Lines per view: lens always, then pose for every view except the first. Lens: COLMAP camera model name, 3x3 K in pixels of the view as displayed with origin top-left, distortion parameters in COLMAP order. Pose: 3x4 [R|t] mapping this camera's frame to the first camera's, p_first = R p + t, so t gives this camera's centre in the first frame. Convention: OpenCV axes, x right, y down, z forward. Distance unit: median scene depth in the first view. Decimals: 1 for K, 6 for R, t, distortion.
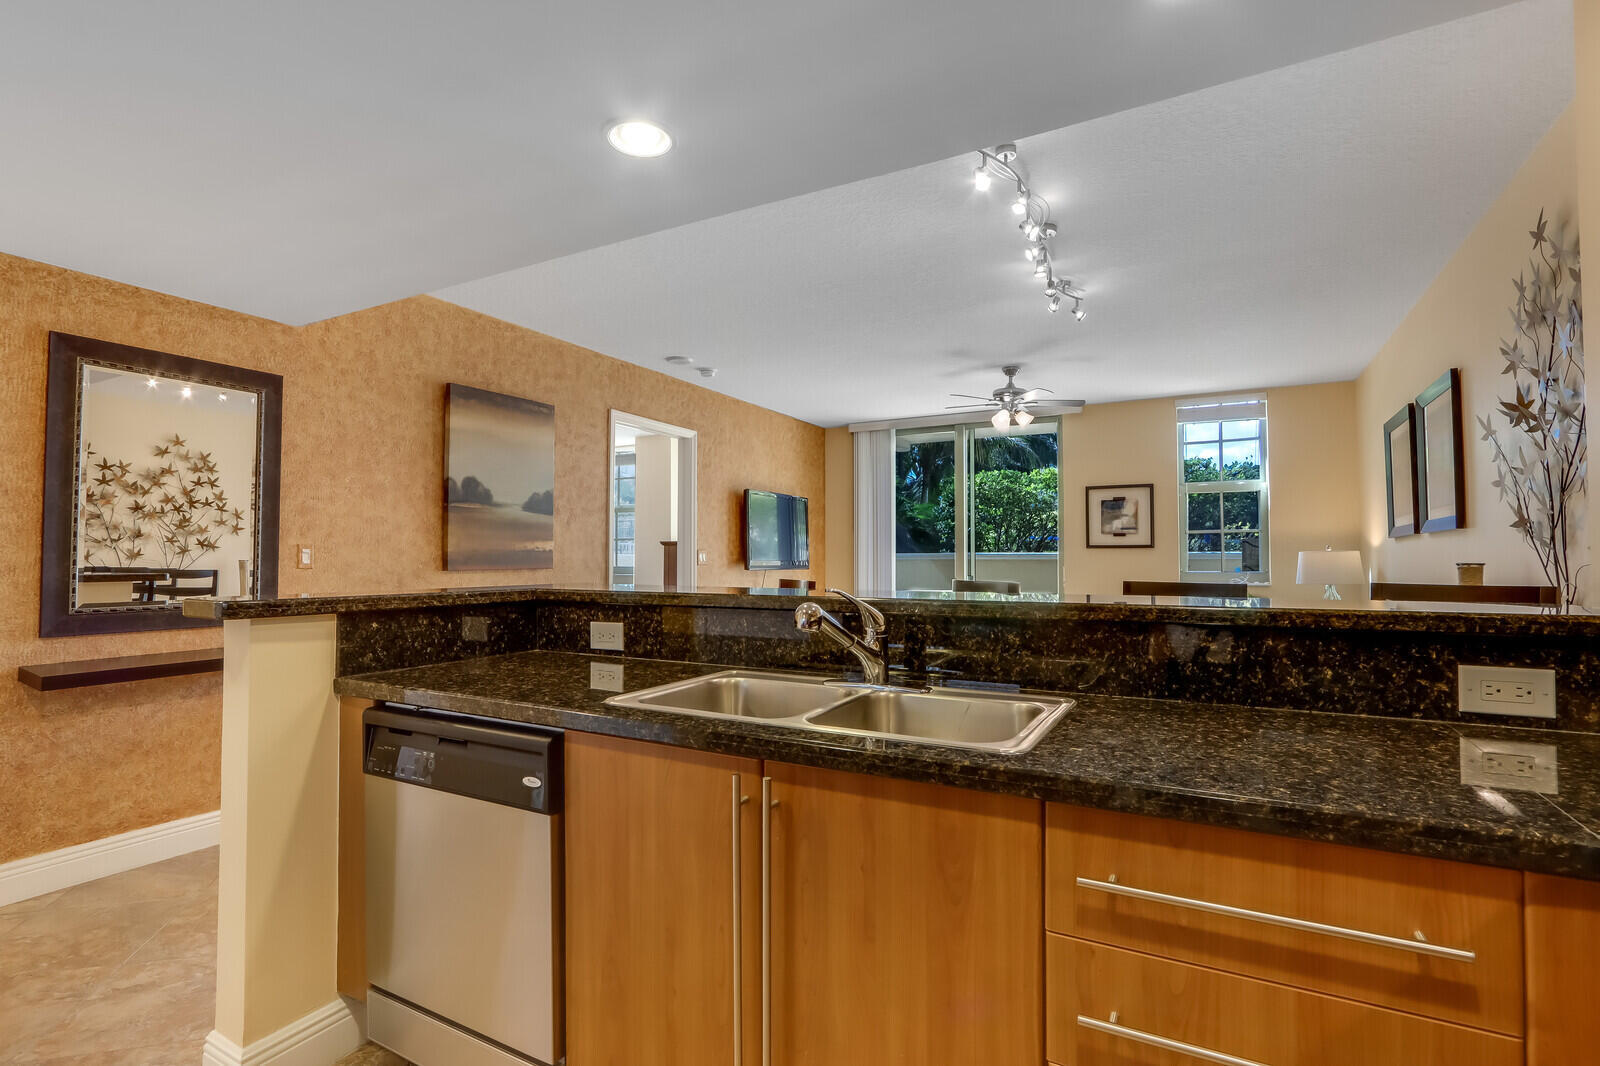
lens RADIAL K [[756.1, 0, 779.5], [0, 756.1, 531.5], [0, 0, 1]] dist [-0.019179, 0.003125]
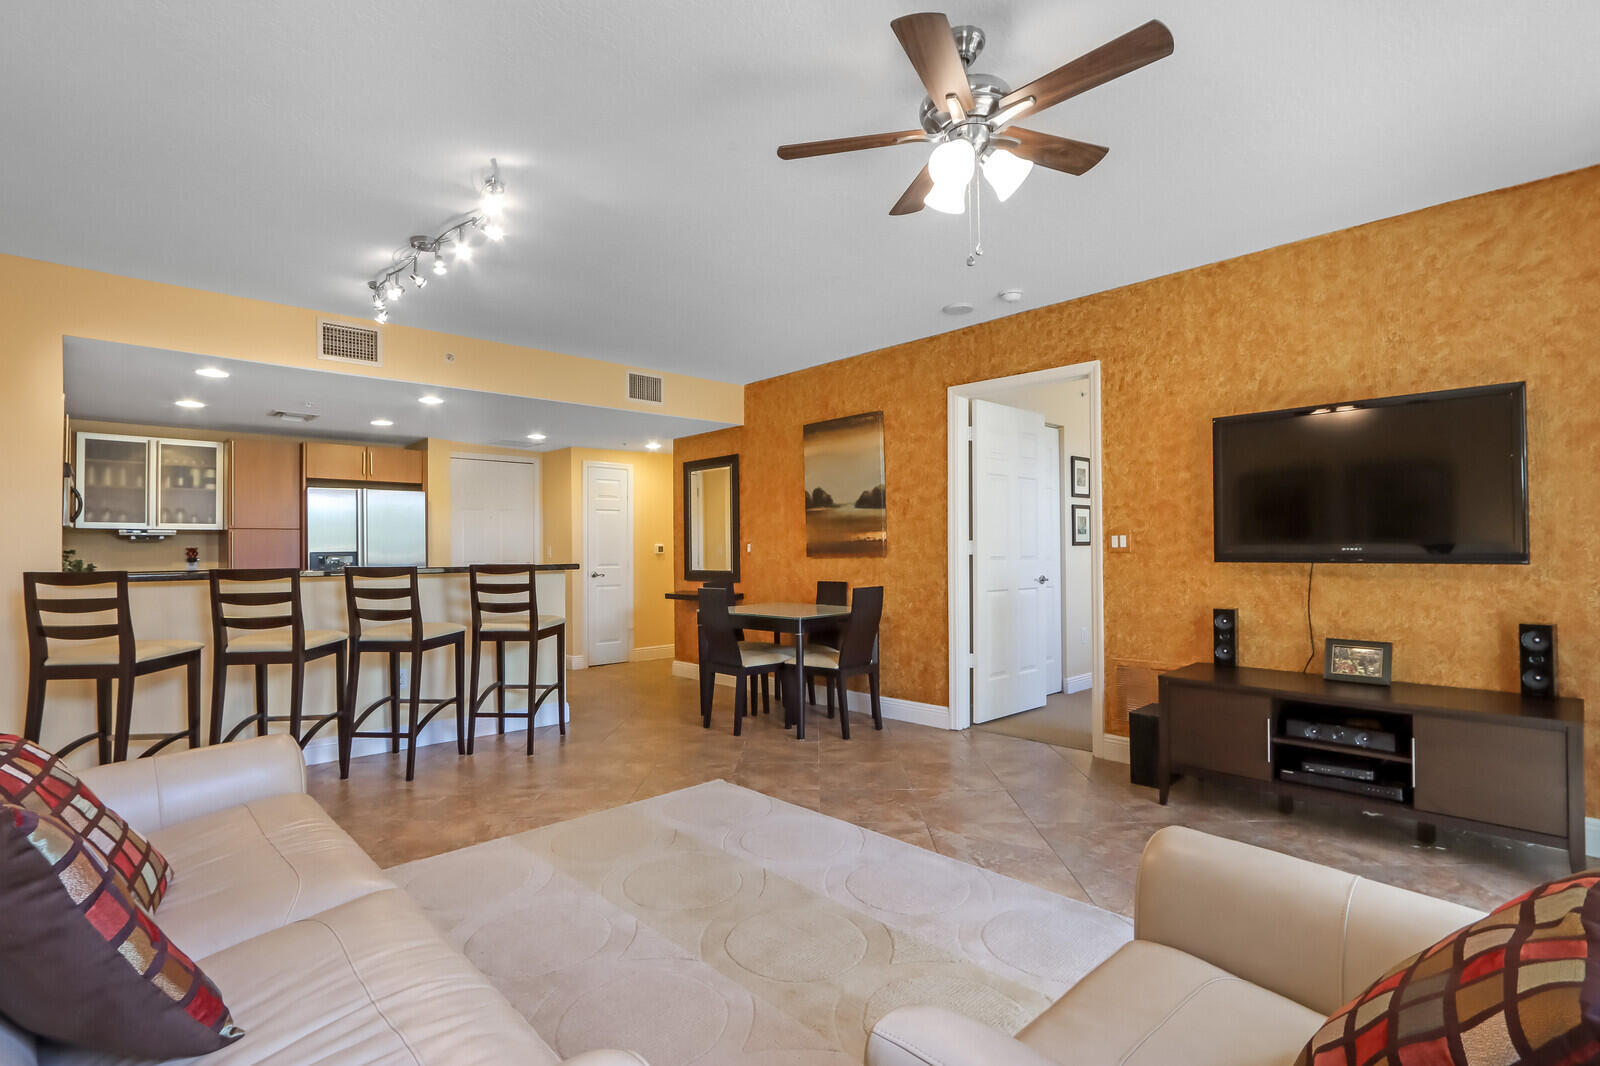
lens RADIAL K [[753.9, 0, 789.3], [0, 753.9, 537.5], [0, 0, 1]] dist [-0.025653, 0.000987]
pose [[-0.300512, -0.012944, -0.953690, 0.615524], [0.043537, 0.998679, -0.027273, 0.035353], [0.952784, -0.049717, -0.299552, 0.911721]]
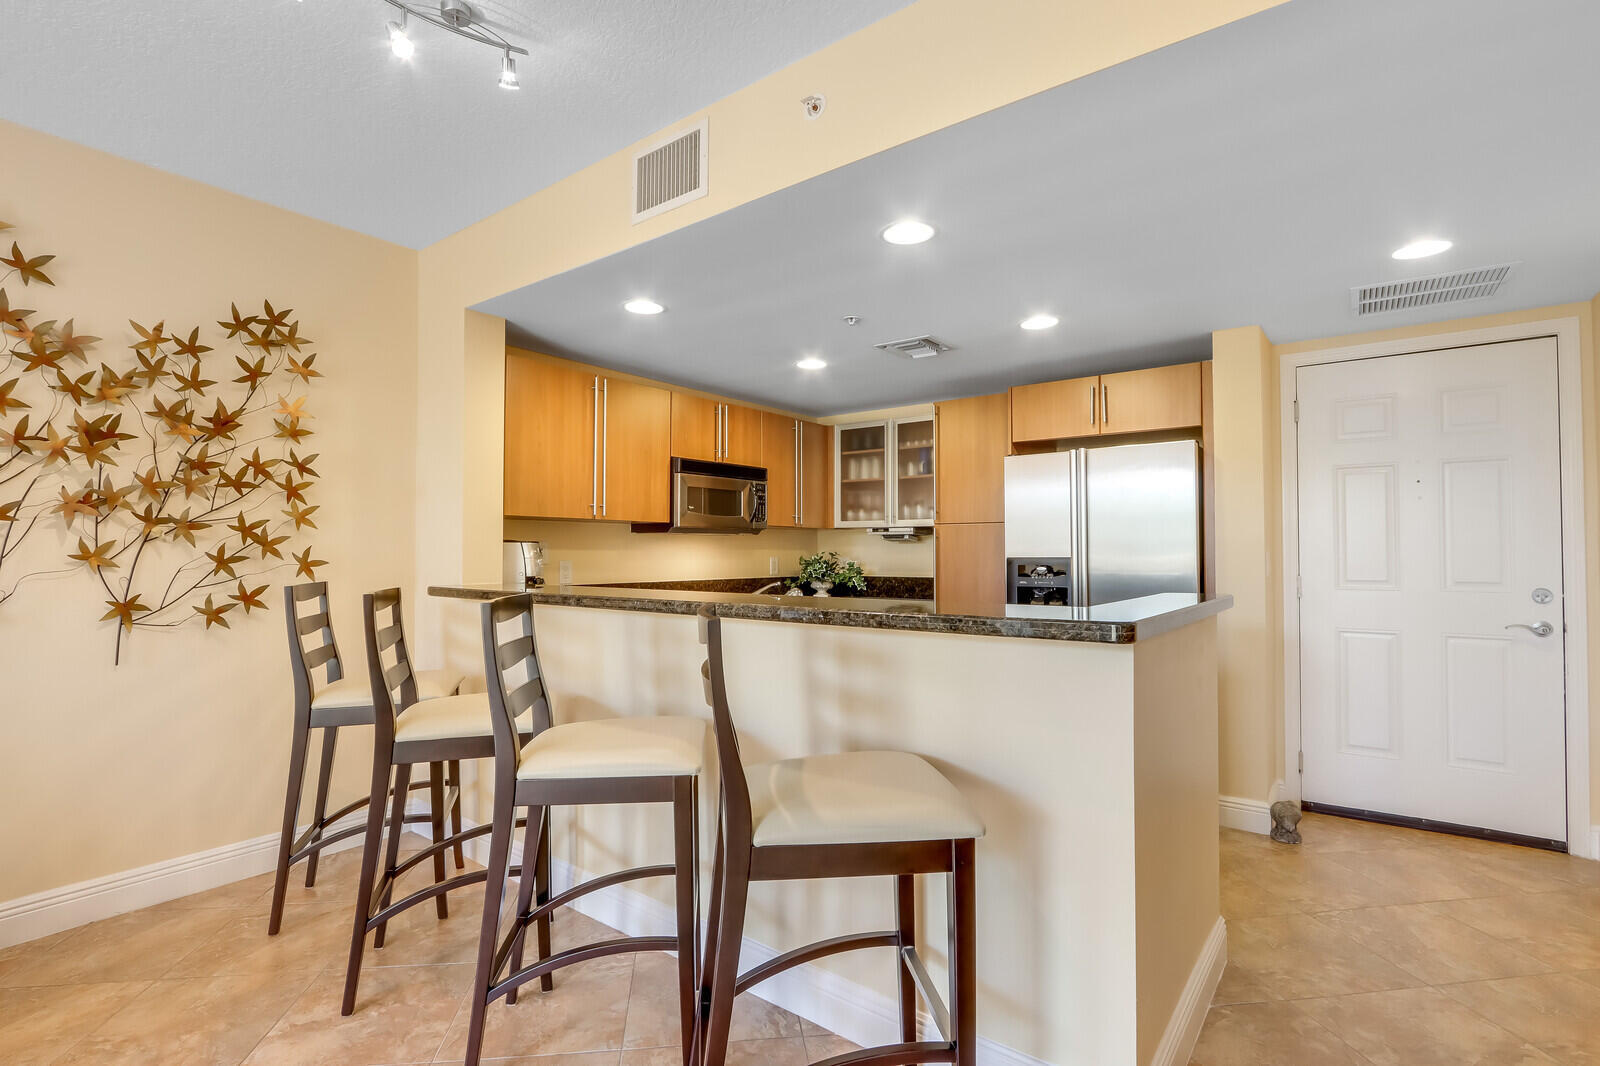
lens RADIAL K [[756.1, 0, 787.8], [0, 756.1, 538.3], [0, 0, 1]] dist [-0.019179, 0.003125]
pose [[-0.989164, 0.001521, 0.146810, -0.049348], [-0.006128, 0.998647, -0.051632, 0.018242], [-0.146689, -0.051972, -0.987816, 0.671407]]
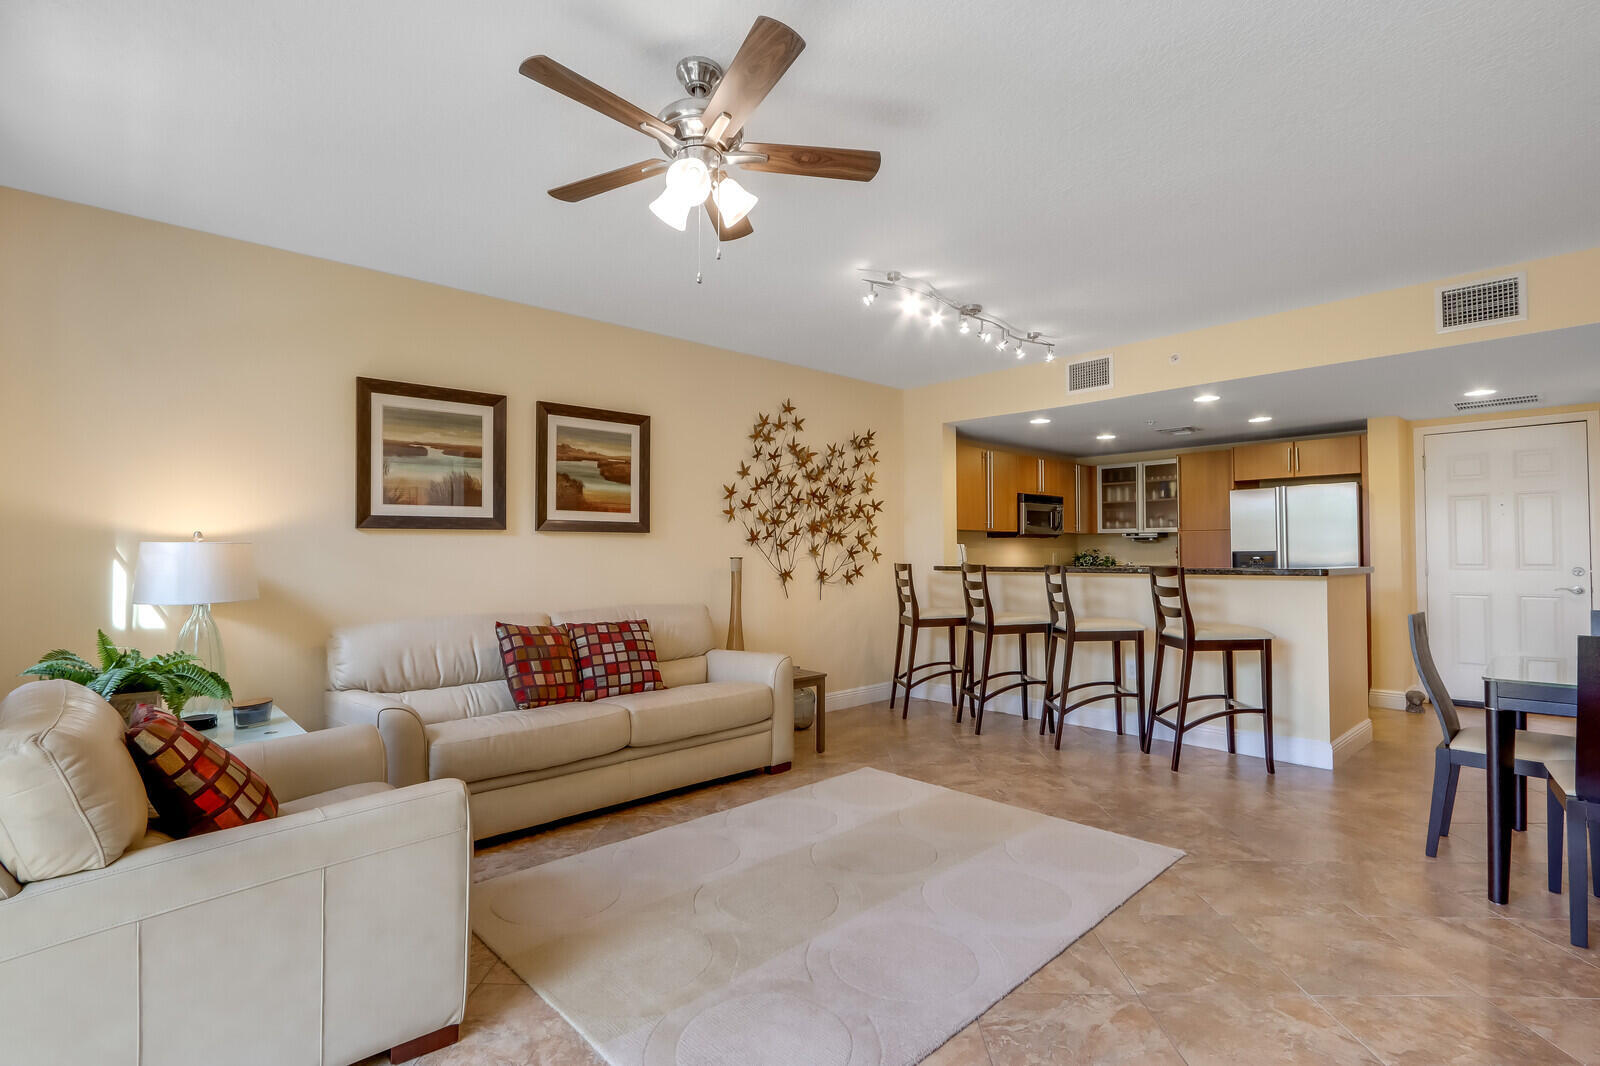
lens RADIAL K [[756.1, 0, 790.1], [0, 756.1, 536.0], [0, 0, 1]] dist [-0.019179, 0.003125]
pose [[-0.951880, 0.008874, 0.306343, 0.129156], [-0.008854, 0.998367, -0.056432, 0.043446], [-0.306343, -0.056429, -0.950247, 1.204144]]
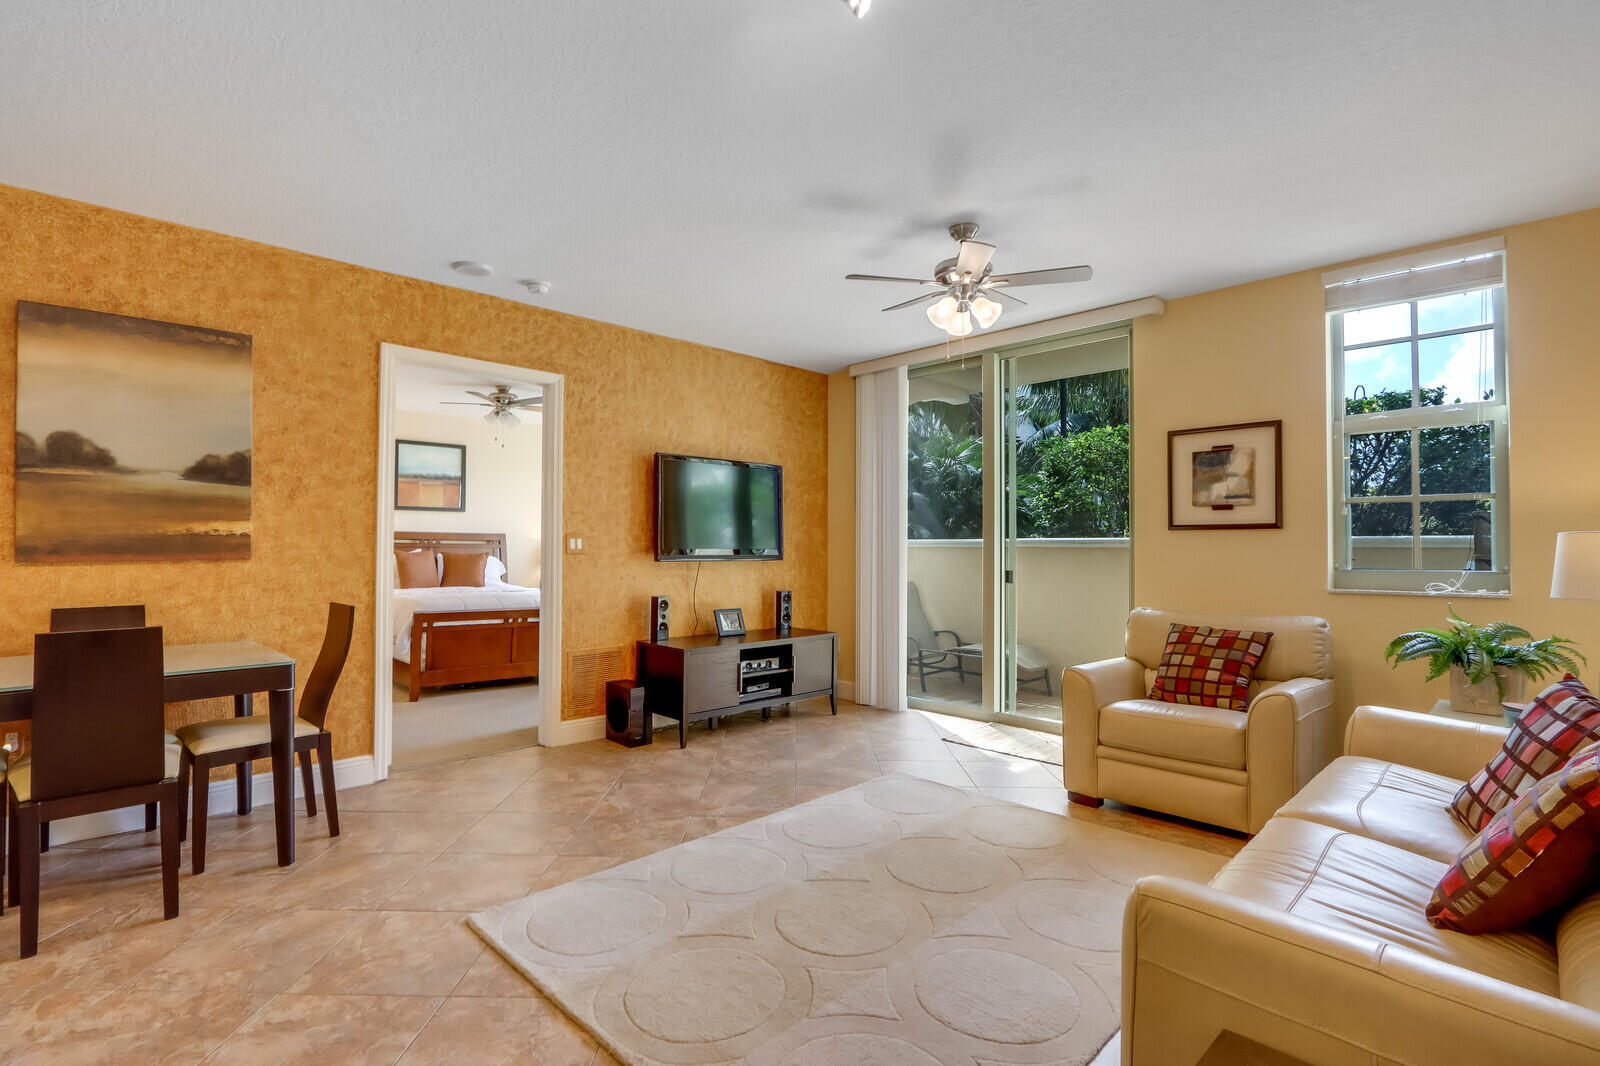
lens RADIAL K [[756.1, 0, 786.8], [0, 756.1, 536.6], [0, 0, 1]] dist [-0.019179, 0.003125]
pose [[0.959733, -0.003948, -0.280886, 0.303864], [0.009340, 0.999797, 0.017863, 0.014890], [0.280758, -0.019768, 0.959575, 0.340969]]
